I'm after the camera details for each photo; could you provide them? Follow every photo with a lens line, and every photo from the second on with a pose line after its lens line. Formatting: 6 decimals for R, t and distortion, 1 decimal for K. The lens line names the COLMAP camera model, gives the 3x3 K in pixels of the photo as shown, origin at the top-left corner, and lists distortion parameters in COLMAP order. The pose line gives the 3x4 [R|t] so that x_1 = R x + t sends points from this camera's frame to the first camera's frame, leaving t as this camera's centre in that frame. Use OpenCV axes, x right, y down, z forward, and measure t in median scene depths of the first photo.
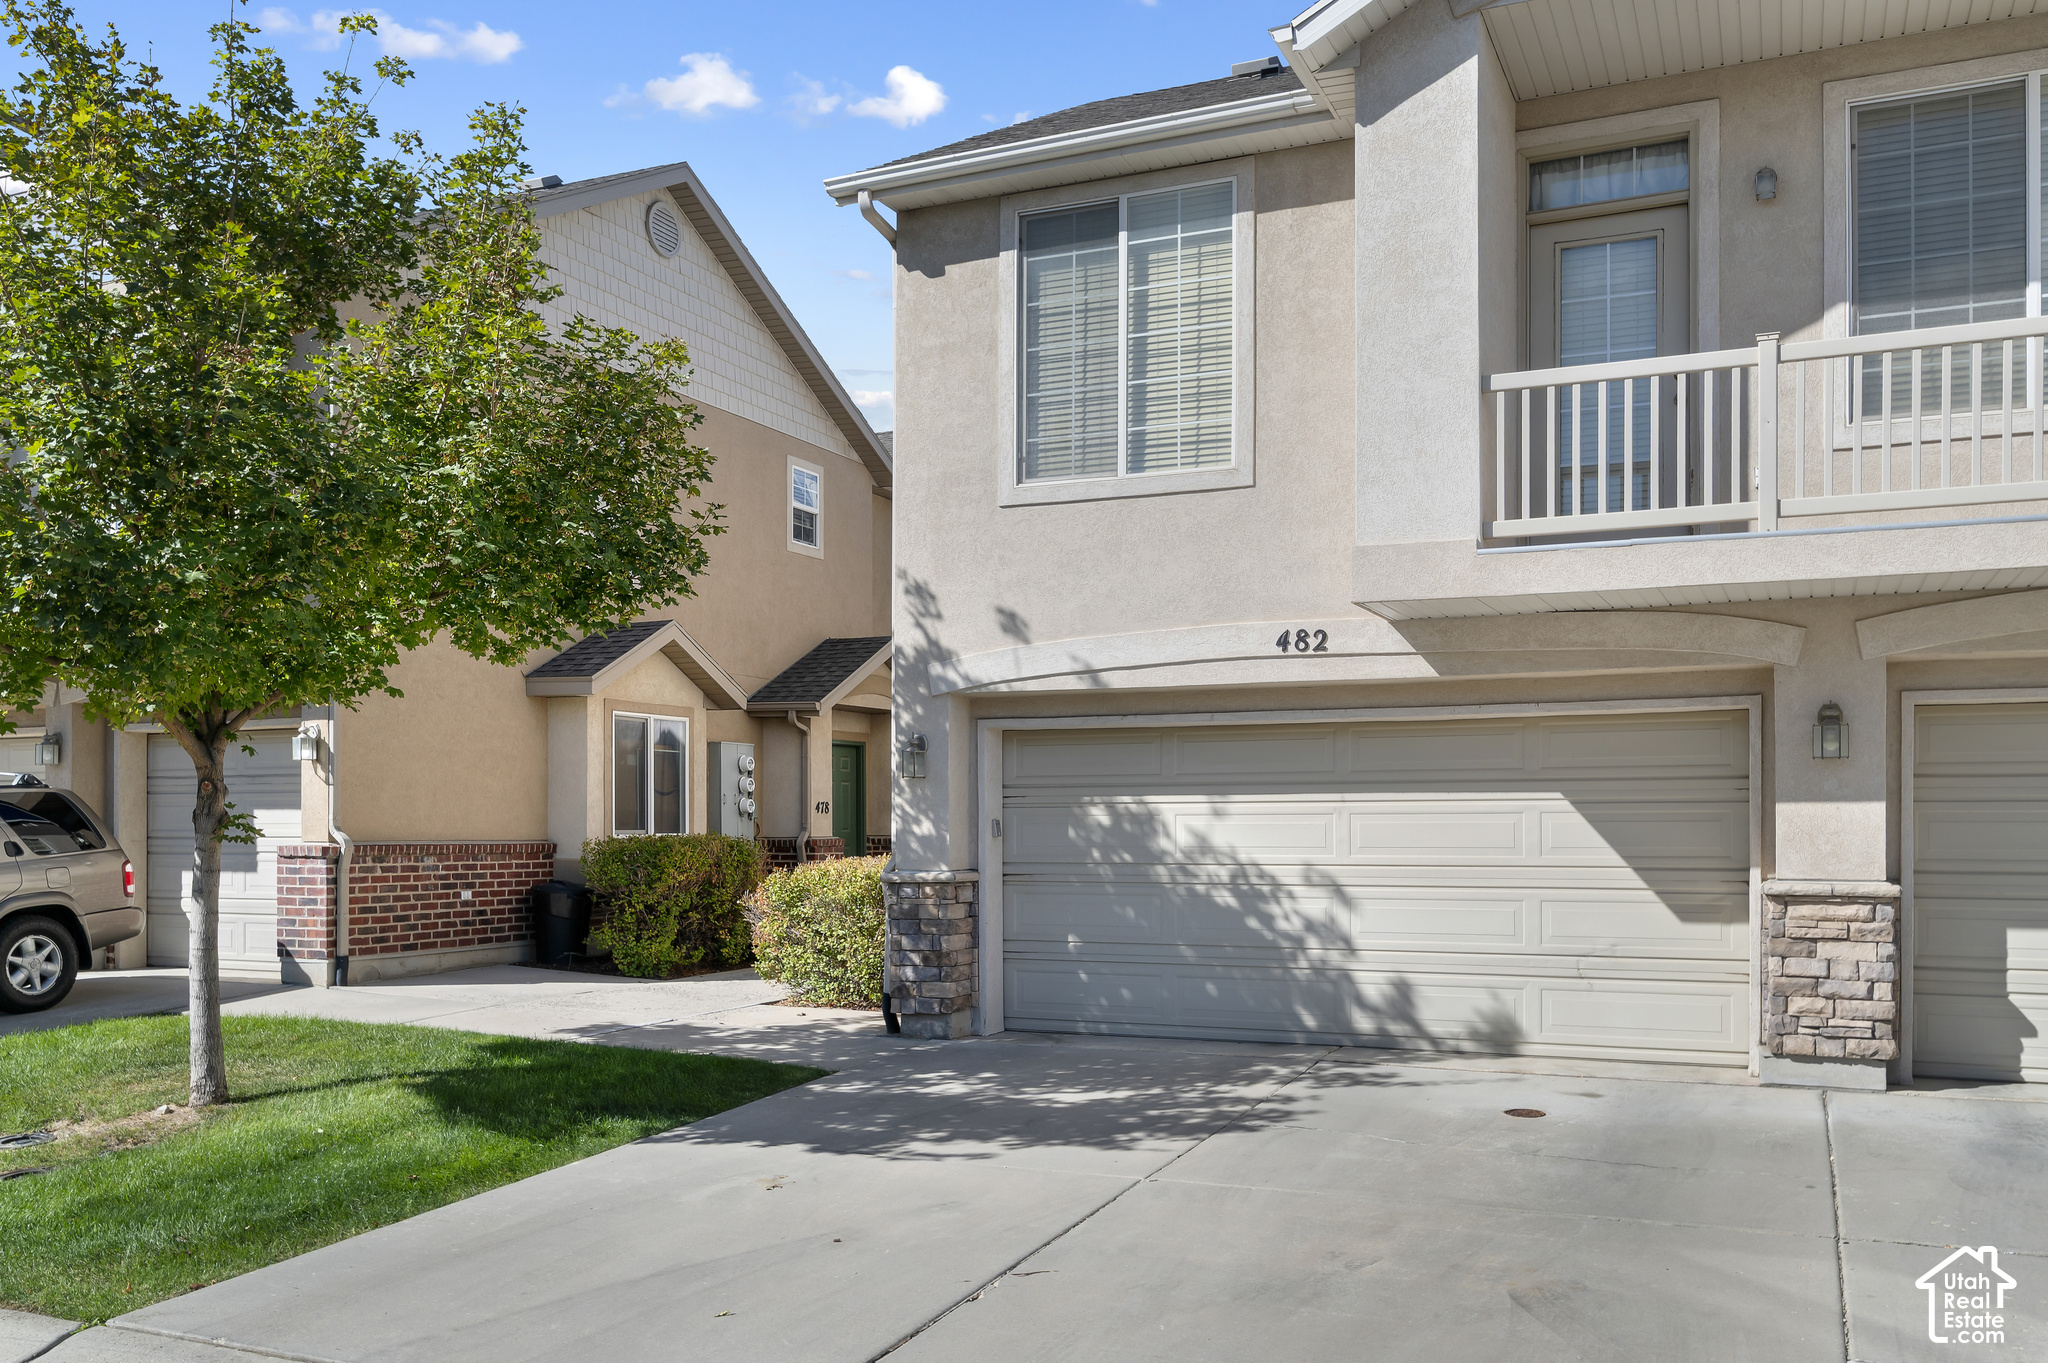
lens RADIAL K [[1675.1, 0, 1023.4], [0, 1675.1, 828.7], [0, 0, 1]] dist [-0.004487, 0.007099]
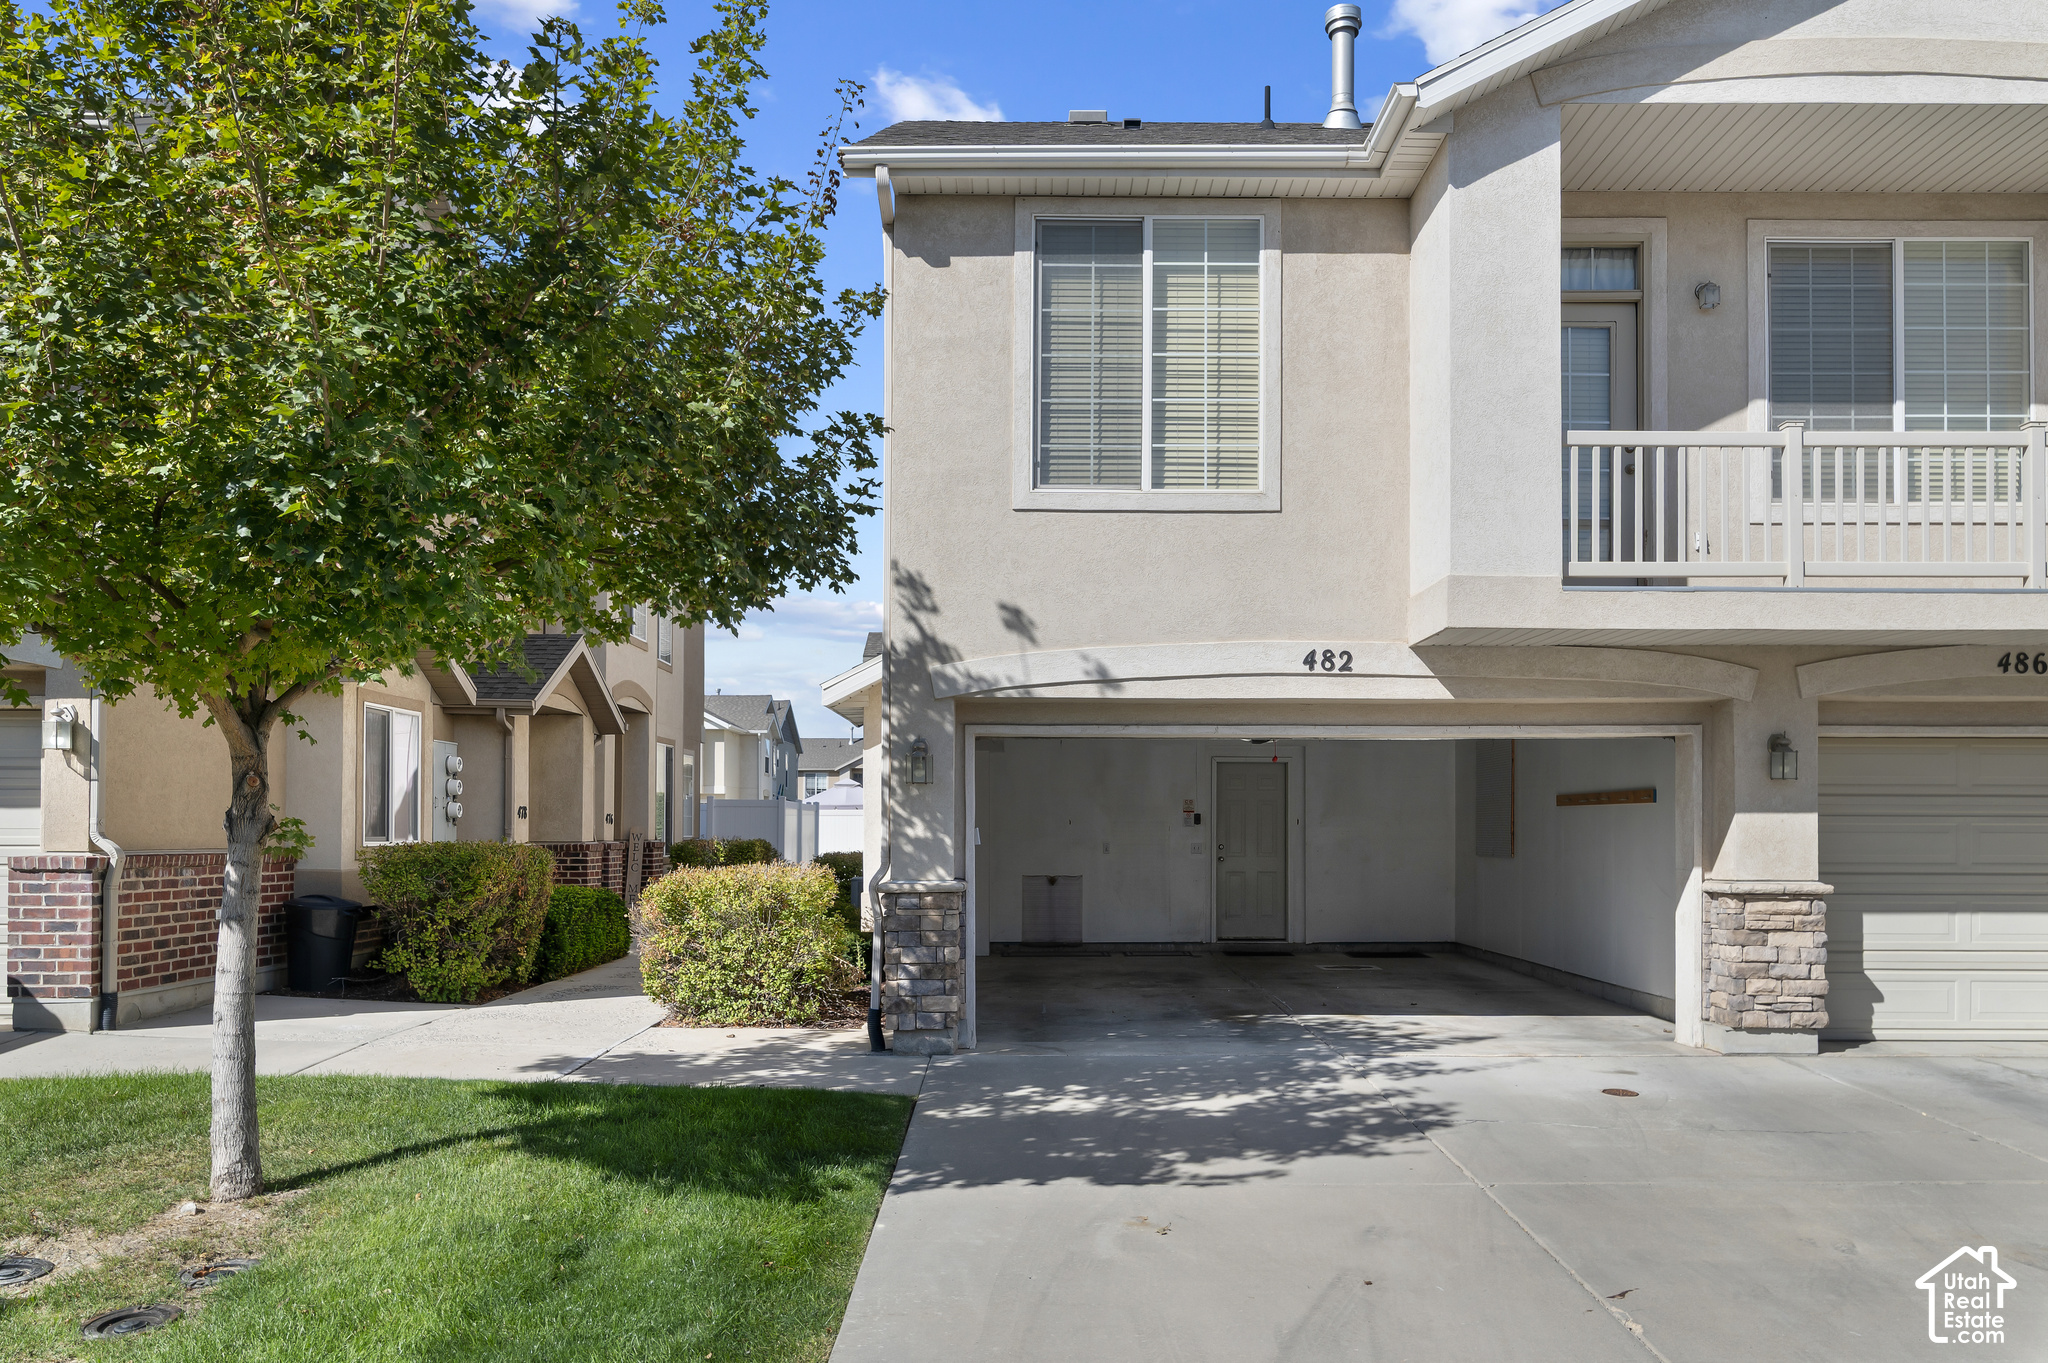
lens RADIAL K [[1529.2, 0, 1028.4], [0, 1529.2, 816.0], [0, 0, 1]] dist [0.003242, -0.000342]
pose [[0.912448, 0.006607, 0.409139, -0.404596], [-0.001687, 0.999922, -0.012386, -0.000979], [-0.409189, 0.010611, 0.912388, 0.191845]]
